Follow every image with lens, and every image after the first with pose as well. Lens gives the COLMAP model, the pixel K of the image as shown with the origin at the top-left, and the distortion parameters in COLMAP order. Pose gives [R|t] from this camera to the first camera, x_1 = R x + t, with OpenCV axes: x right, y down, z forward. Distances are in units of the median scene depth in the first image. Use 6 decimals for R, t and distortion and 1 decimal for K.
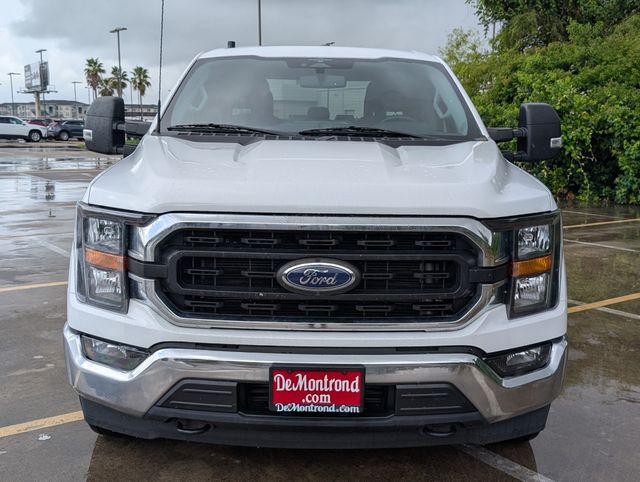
lens RADIAL K [[735.5, 0, 350.7], [0, 735.5, 243.3], [0, 0, 1]] dist [0.020139, -0.023291]
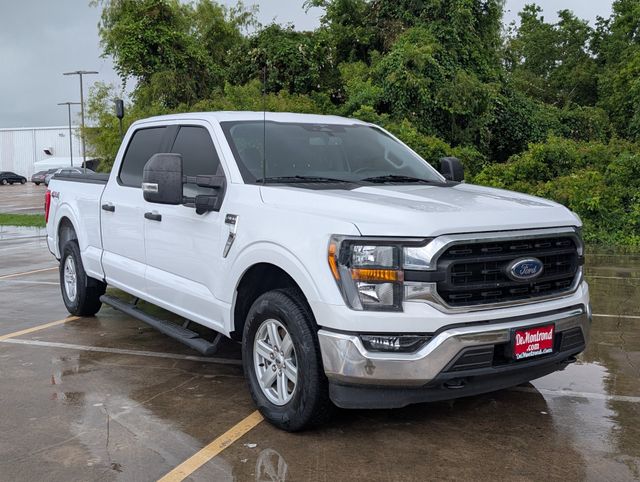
lens RADIAL K [[711.9, 0, 320.0], [0, 711.9, 241.0], [0, 0, 1]] dist [0.154451, -0.419162]
pose [[0.835890, -0.073136, 0.544002, -1.213899], [0.107075, 0.993770, -0.030924, -0.012894], [-0.538352, 0.084098, 0.838514, -0.051860]]
